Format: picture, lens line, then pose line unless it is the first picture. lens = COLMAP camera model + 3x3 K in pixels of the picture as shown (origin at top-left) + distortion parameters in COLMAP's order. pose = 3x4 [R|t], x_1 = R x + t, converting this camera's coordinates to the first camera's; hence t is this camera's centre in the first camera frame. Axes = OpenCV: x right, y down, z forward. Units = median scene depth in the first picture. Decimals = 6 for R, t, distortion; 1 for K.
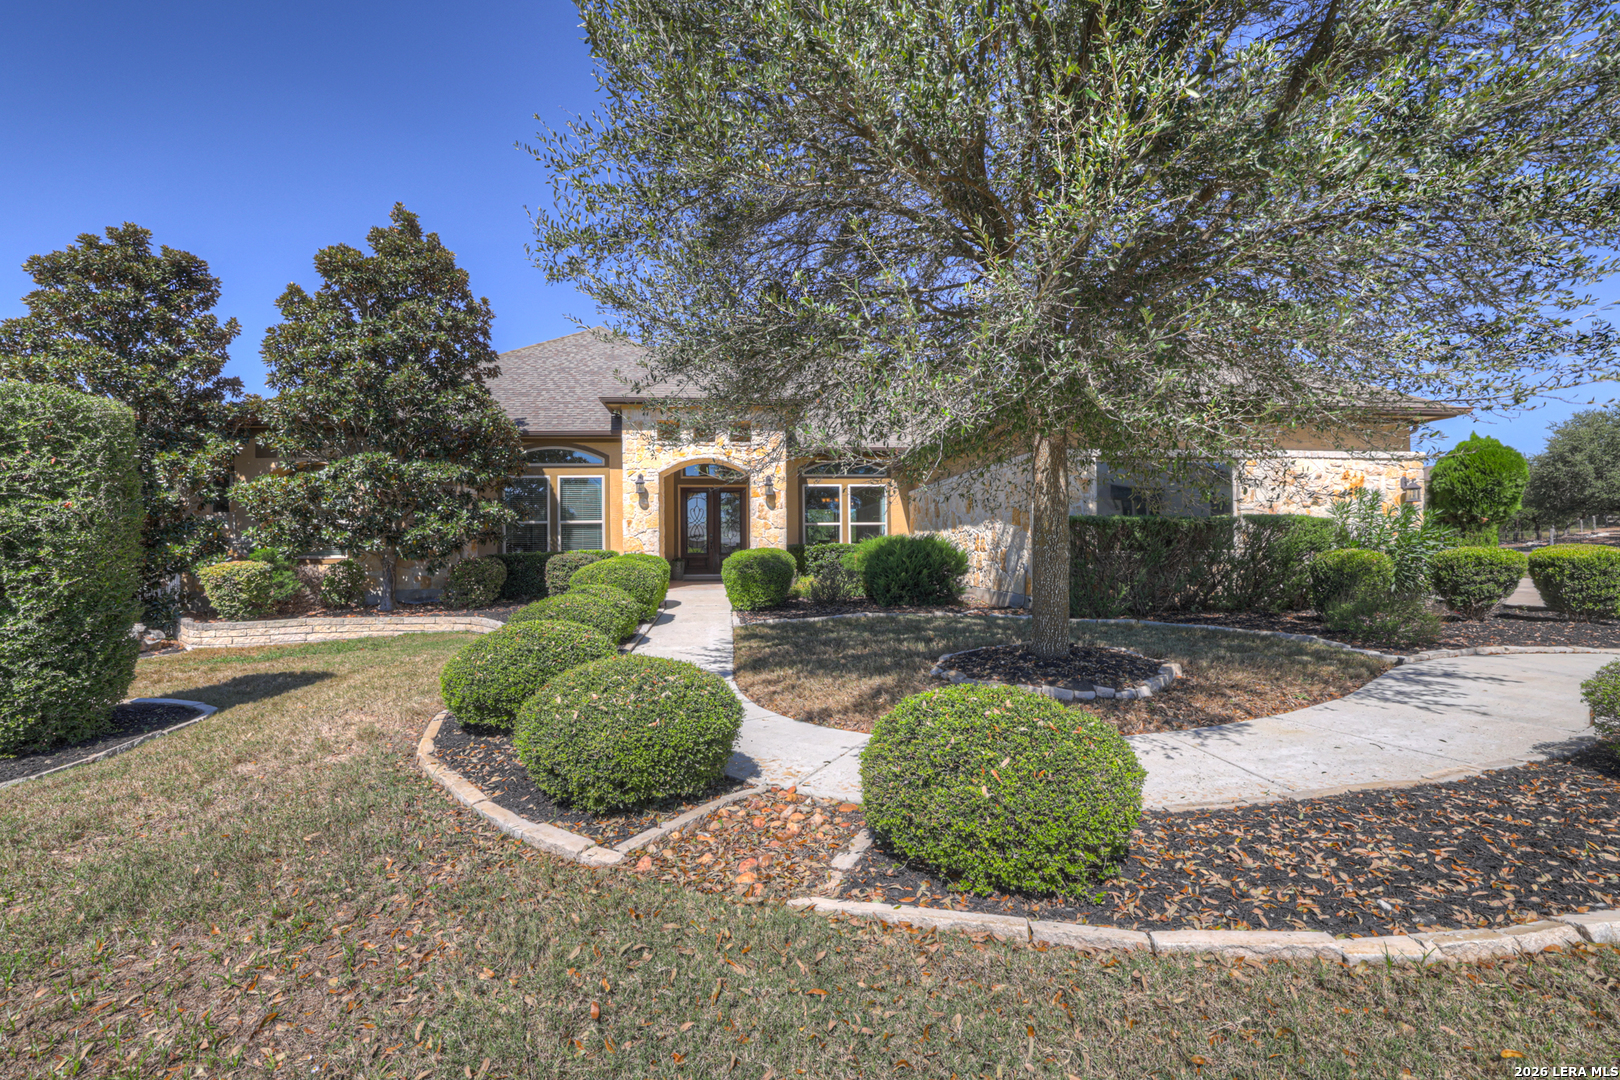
lens RADIAL K [[705.4, 0, 810.0], [0, 705.4, 540.0], [0, 0, 1]] dist [-0.002359, 0.000013]
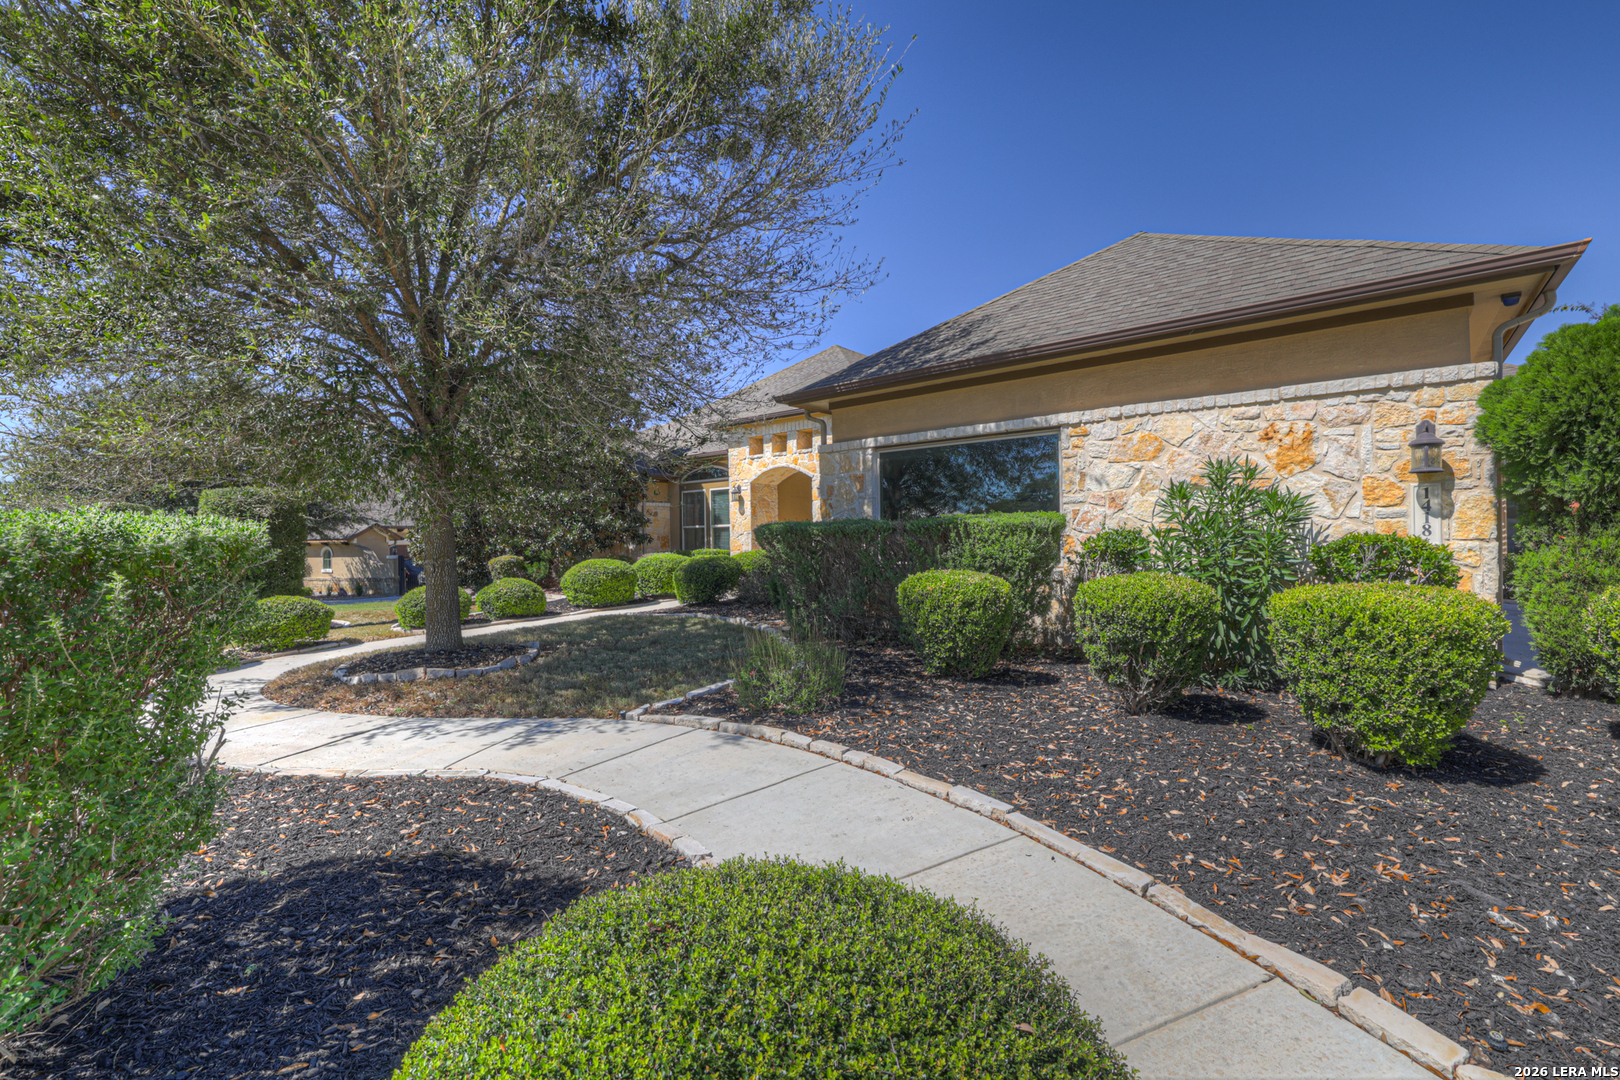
lens RADIAL K [[705.4, 0, 810.0], [0, 705.4, 540.0], [0, 0, 1]] dist [-0.002359, 0.000013]
pose [[0.692506, 0.001094, -0.721411, 0.828858], [0.009500, 0.999898, 0.010635, -0.015902], [0.721349, -0.014218, 0.692426, 0.328161]]
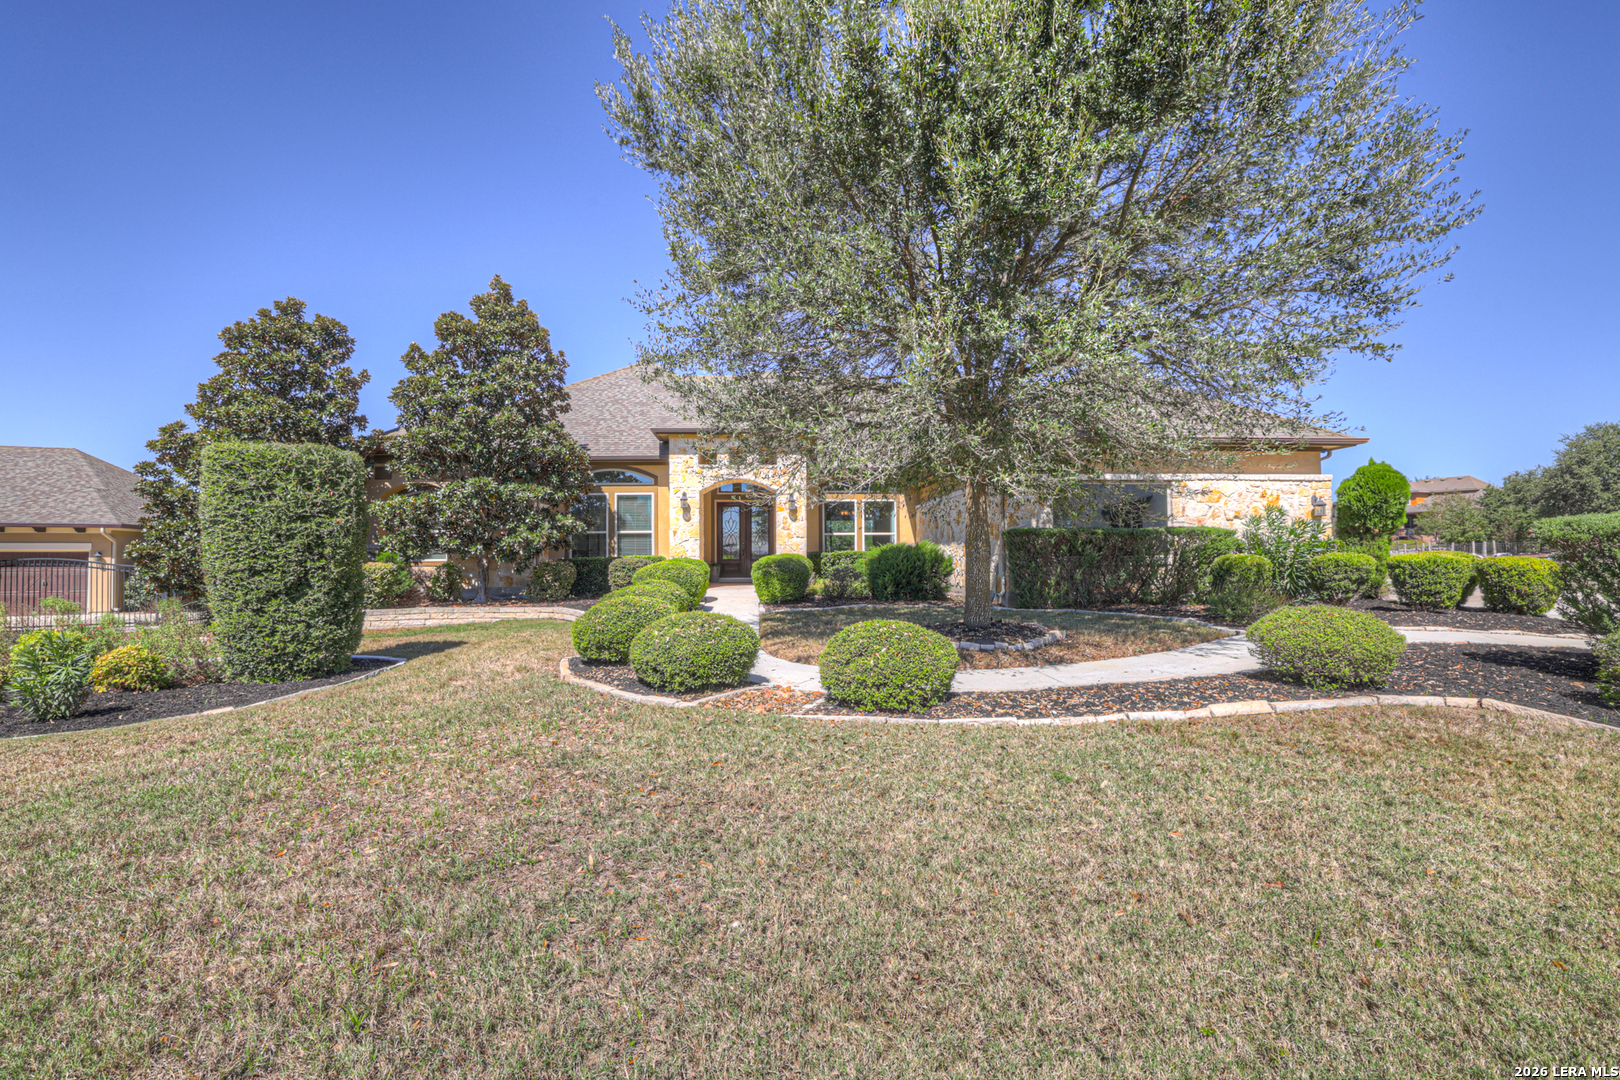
lens RADIAL K [[716.0, 0, 810.0], [0, 716.0, 540.0], [0, 0, 1]] dist [-0.001629, -0.000150]
pose [[0.998920, 0.001804, -0.046429, 0.034795], [-0.002449, 0.999901, -0.013855, 0.005334], [0.046399, 0.013954, 0.998825, -0.241793]]
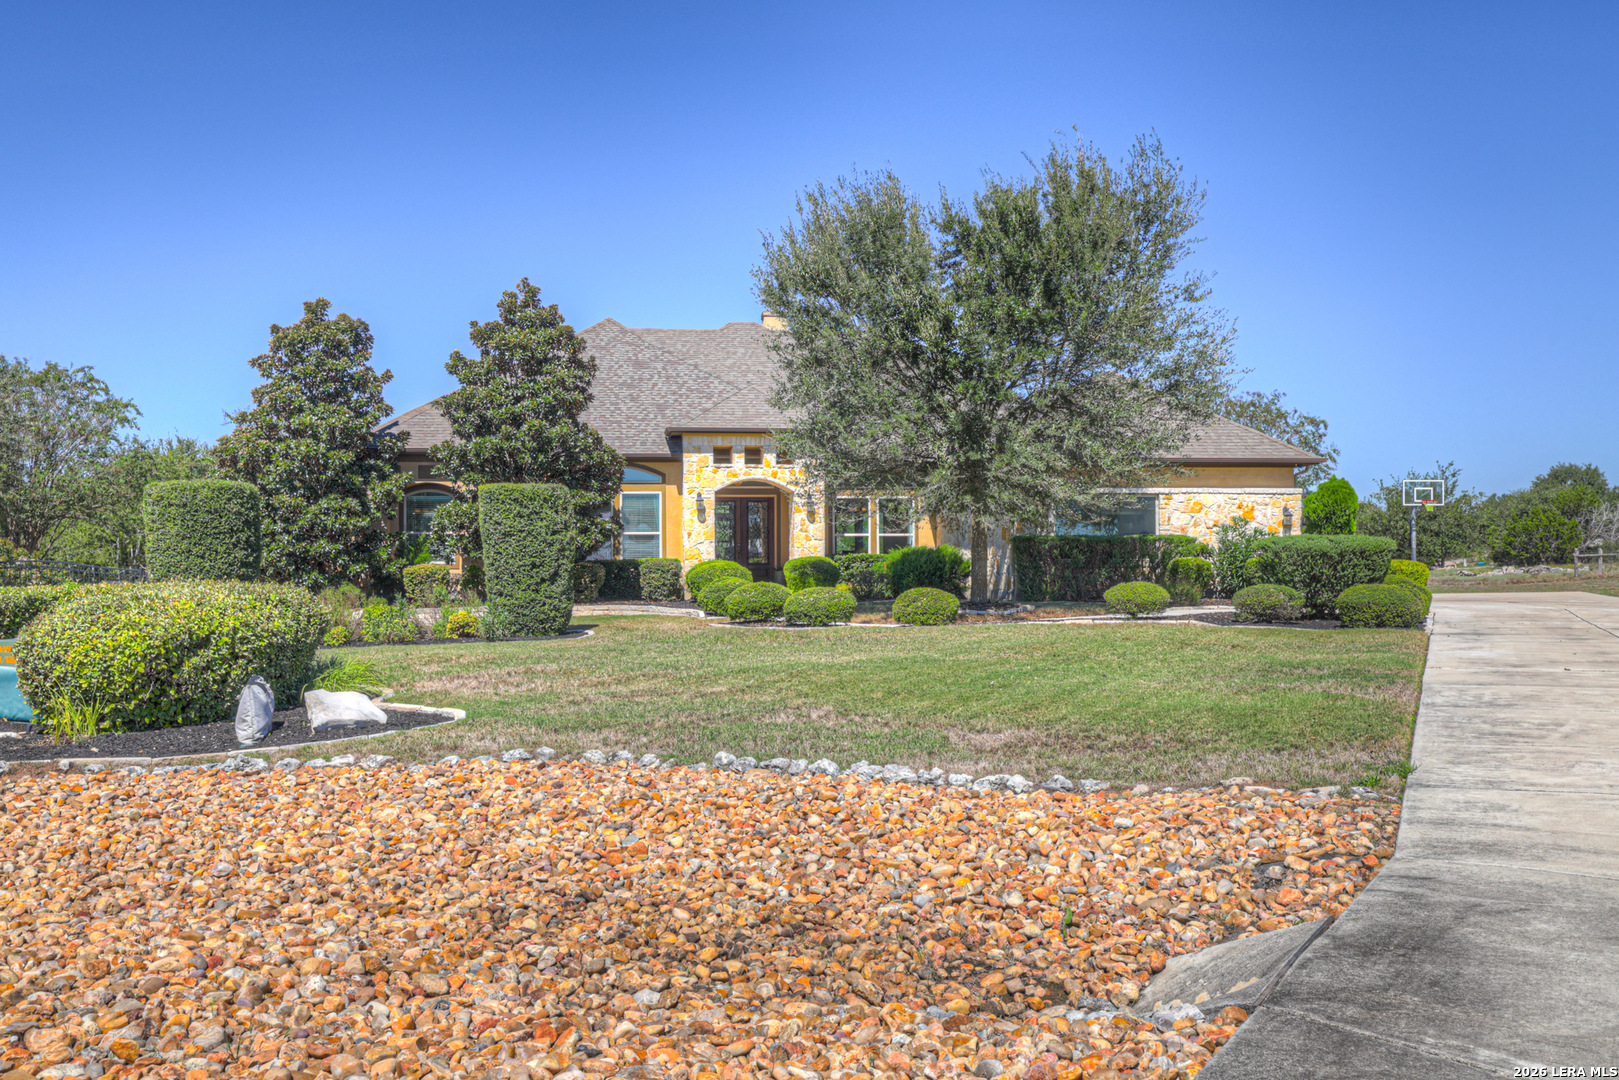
lens RADIAL K [[1631.5, 0, 809.5], [0, 1631.5, 540.0], [0, 0, 1]] dist [0.108012, 0.001260]
pose [[0.999572, 0.005512, 0.028731, -0.164241], [-0.005307, 0.999960, -0.007209, 0.003468], [-0.028769, 0.007053, 0.999561, -2.017099]]
